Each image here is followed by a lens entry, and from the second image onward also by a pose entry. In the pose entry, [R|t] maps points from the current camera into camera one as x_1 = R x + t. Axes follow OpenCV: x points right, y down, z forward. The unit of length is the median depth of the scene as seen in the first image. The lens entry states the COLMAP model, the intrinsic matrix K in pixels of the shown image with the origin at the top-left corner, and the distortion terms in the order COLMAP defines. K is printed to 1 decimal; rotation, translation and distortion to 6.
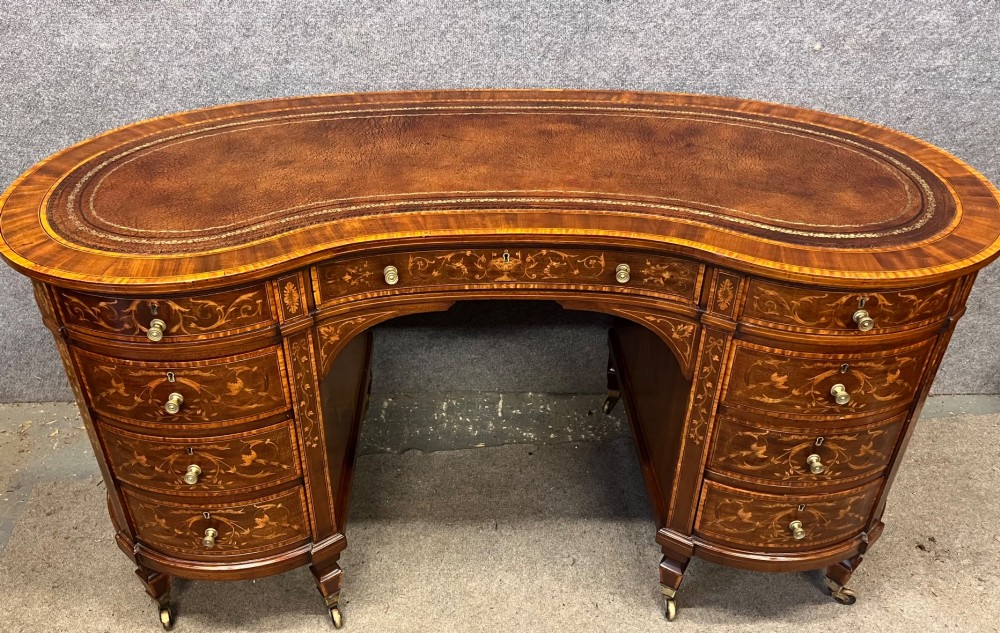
lens RADIAL K [[792.8, 0, 477.1], [0, 792.8, 311.6], [0, 0, 1]] dist [0.060930, -0.081291]
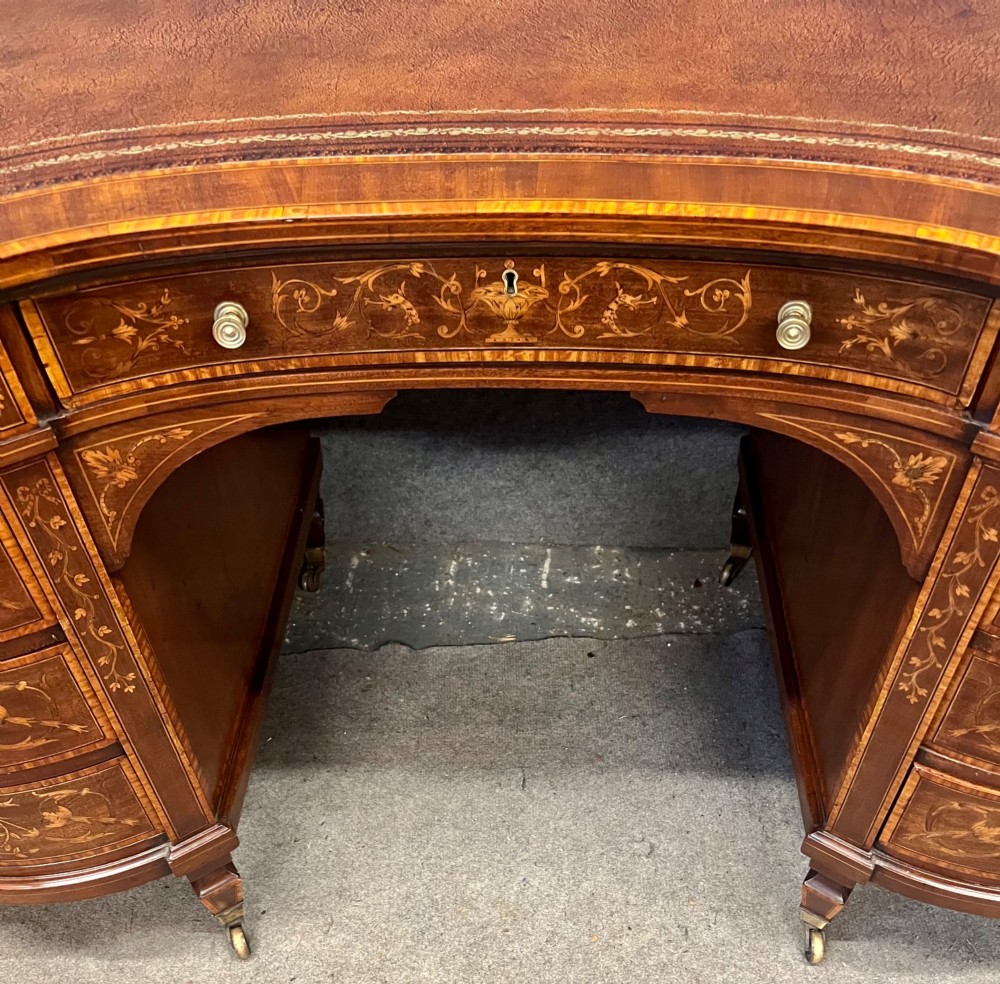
lens RADIAL K [[999.9, 0, 511.8], [0, 999.9, 678.0], [0, 0, 1]] dist [0.051964, -0.090308]
pose [[0.998789, 0.023608, -0.043172, 0.062488], [-0.010781, 0.961059, 0.276133, -0.014719], [0.048010, -0.275333, 0.960149, 0.426225]]
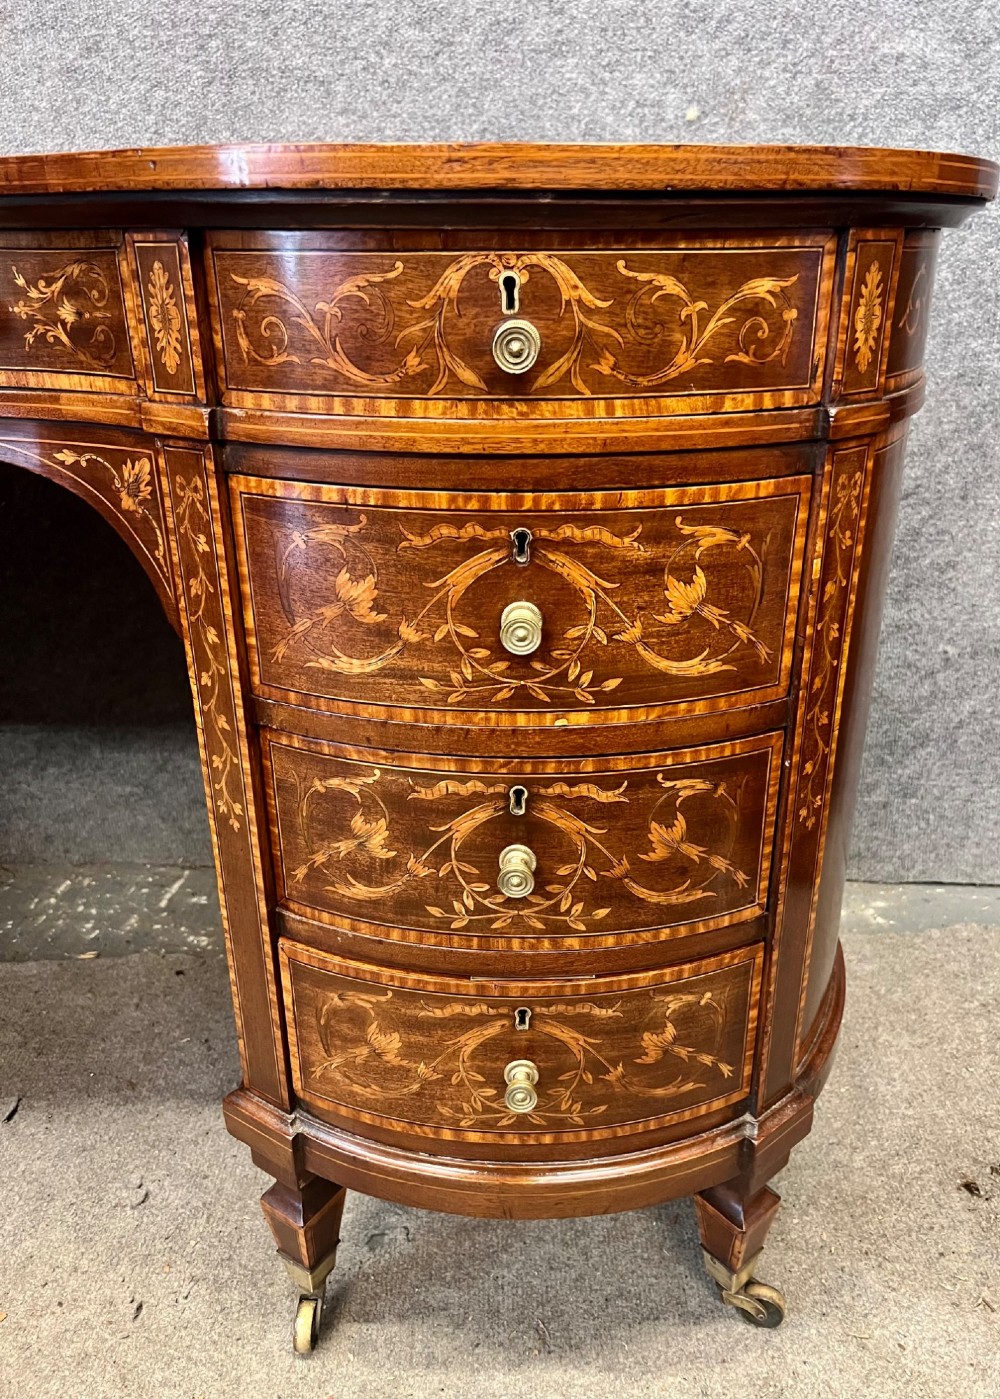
lens RADIAL K [[1048.7, 0, 520.3], [0, 1048.7, 709.0], [0, 0, 1]] dist [0.047372, -0.078421]
pose [[0.999403, 0.018217, -0.029353, 0.440651], [-0.023392, 0.982096, -0.186923, 0.208224], [0.025422, 0.187498, 0.981936, 0.535793]]
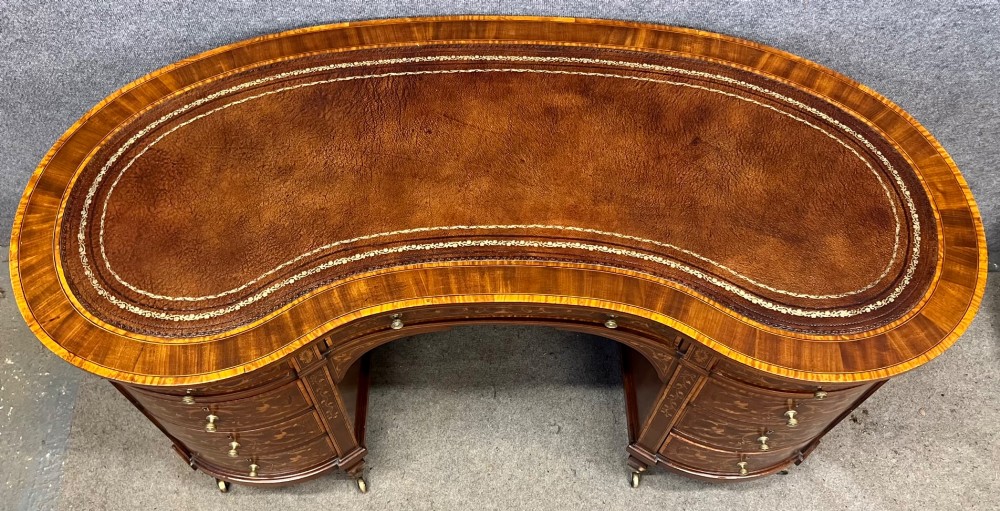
lens RADIAL K [[778.2, 0, 491.7], [0, 778.2, 267.2], [0, 0, 1]] dist [0.072385, -0.099219]
pose [[0.999875, 0.014087, 0.007186, 0.011528], [-0.015811, 0.899932, 0.435743, -0.544923], [-0.000328, -0.435802, 0.900042, 0.075126]]
